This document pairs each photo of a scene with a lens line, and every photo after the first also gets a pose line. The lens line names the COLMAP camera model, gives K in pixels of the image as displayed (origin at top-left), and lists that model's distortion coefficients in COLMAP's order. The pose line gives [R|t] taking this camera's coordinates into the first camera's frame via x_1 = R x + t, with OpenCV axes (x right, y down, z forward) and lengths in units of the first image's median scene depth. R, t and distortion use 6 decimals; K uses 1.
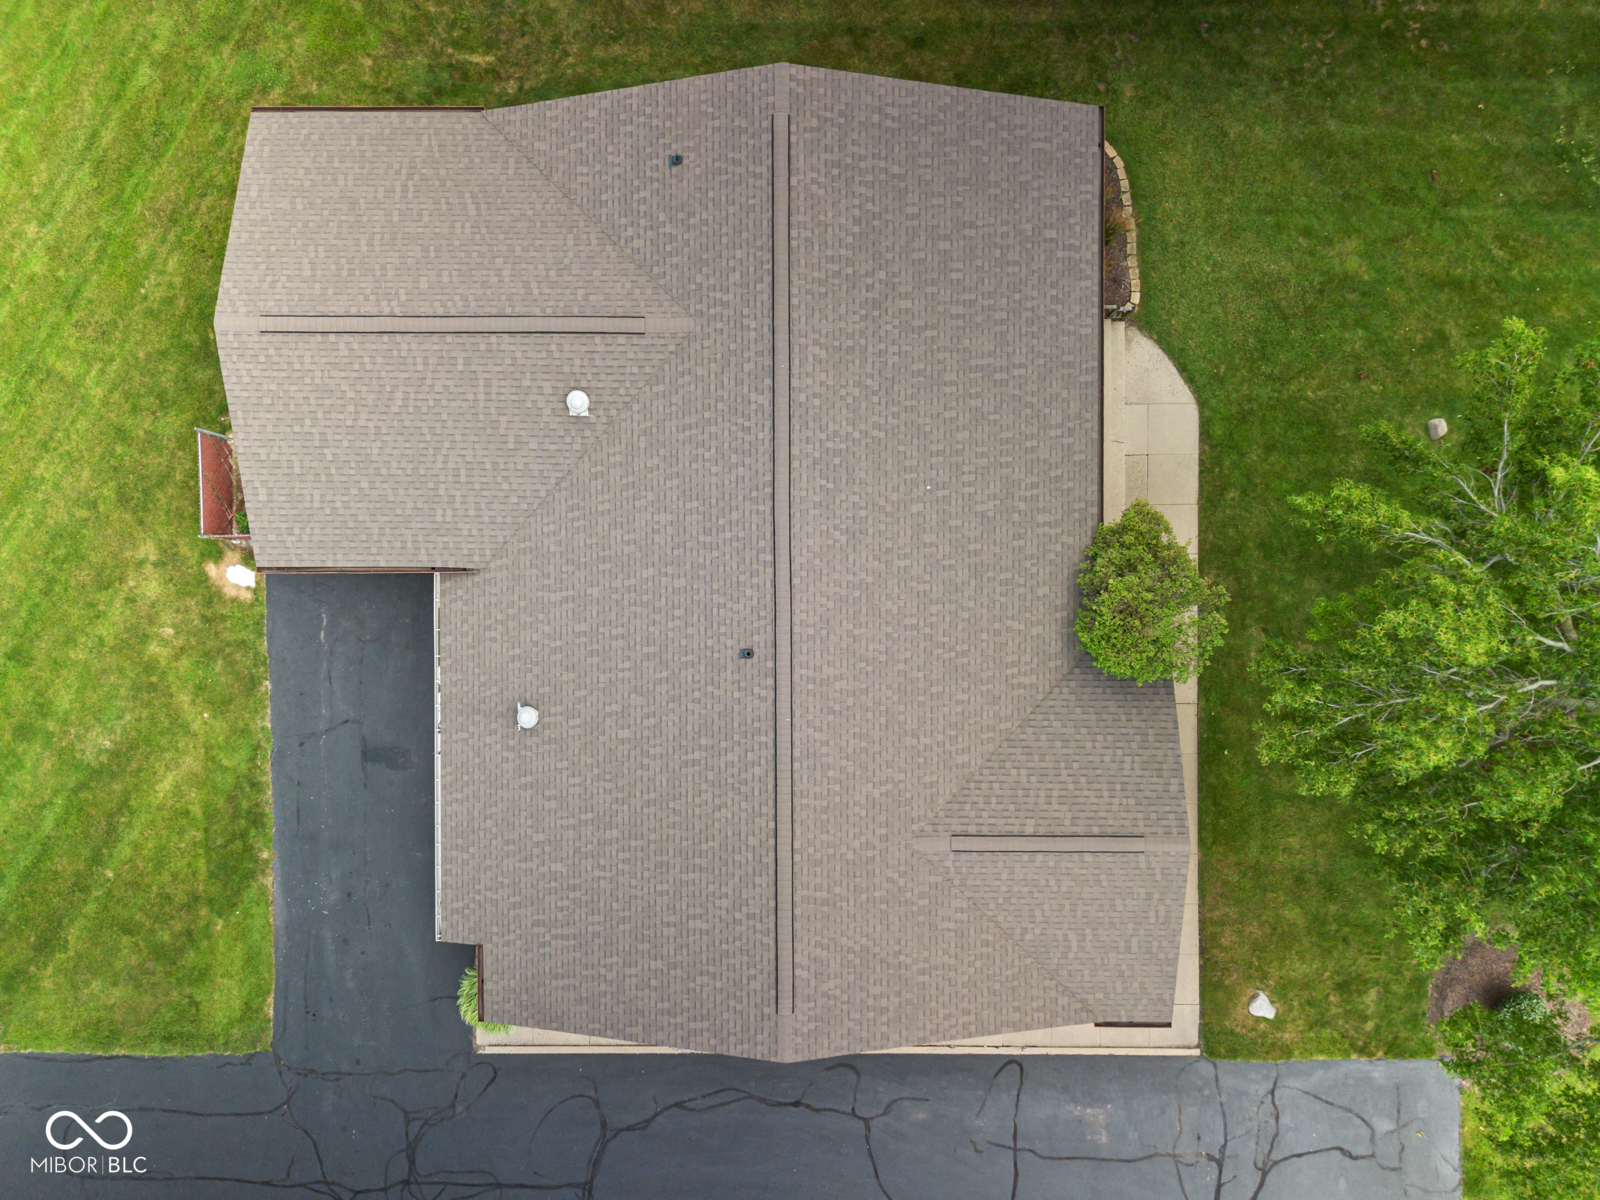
lens RADIAL K [[1138.2, 0, 800.0], [0, 1138.2, 600.0], [0, 0, 1]] dist [0.064615, -0.054967]
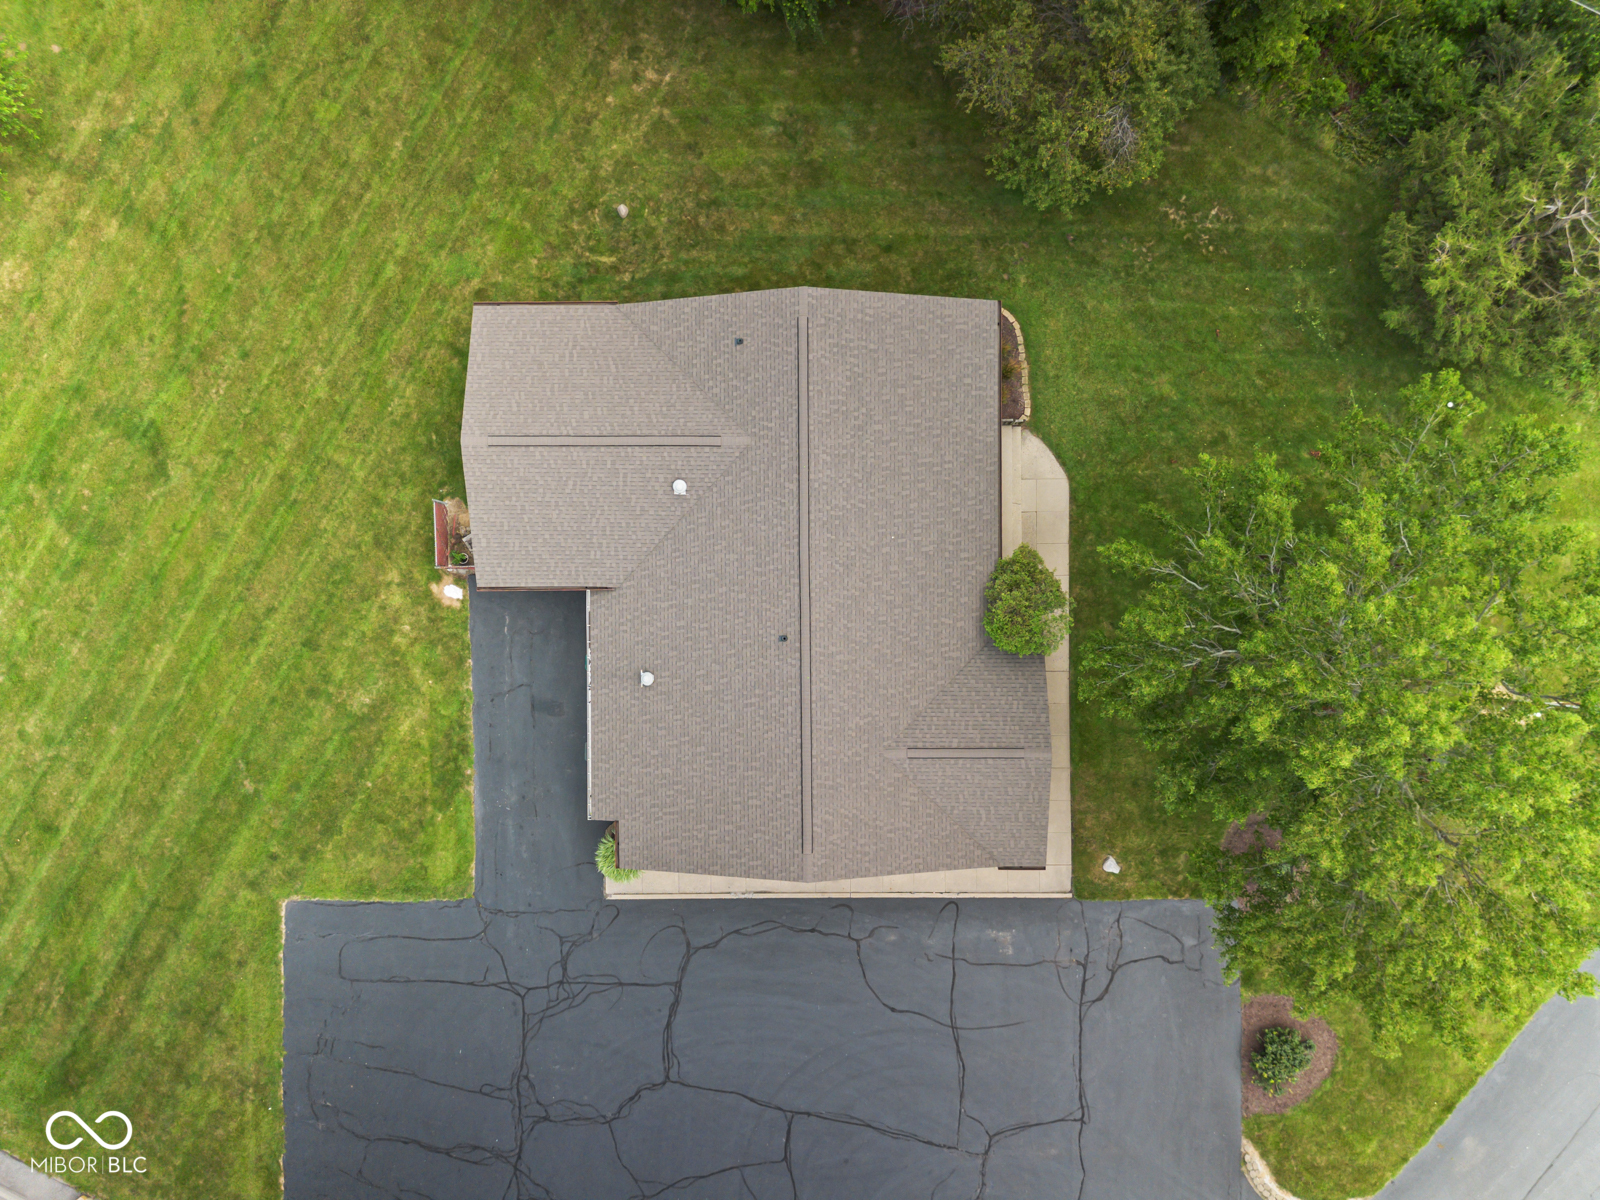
lens RADIAL K [[1138.2, 0, 800.0], [0, 1138.2, 600.0], [0, 0, 1]] dist [0.064615, -0.054967]
pose [[0.999992, -0.004045, 0.000538, -0.019098], [0.004047, 0.999986, -0.003537, -0.002655], [-0.000524, 0.003539, 0.999994, -0.547847]]
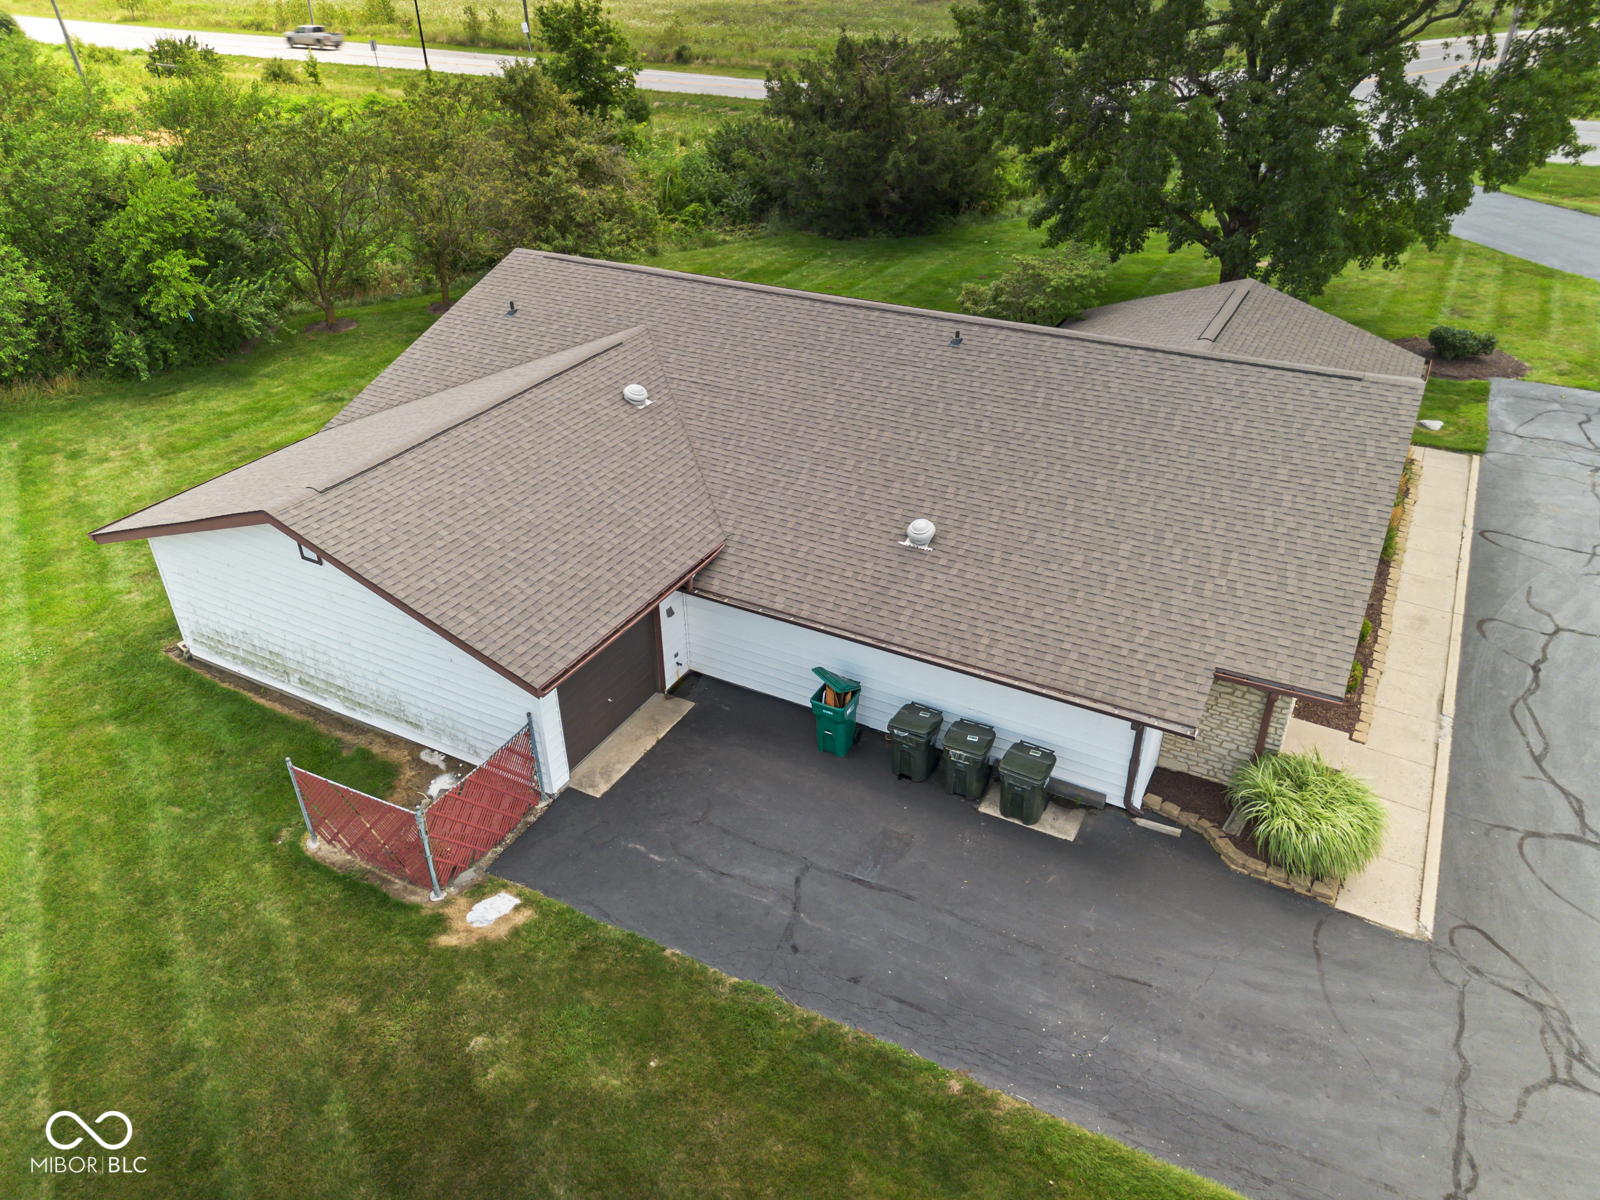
lens RADIAL K [[1138.2, 0, 800.0], [0, 1138.2, 600.0], [0, 0, 1]] dist [0.064615, -0.054967]
pose [[0.480023, -0.451648, 0.752059, -0.783858], [0.877189, 0.236502, -0.417860, 0.324181], [0.010862, 0.860280, 0.509707, 0.577364]]
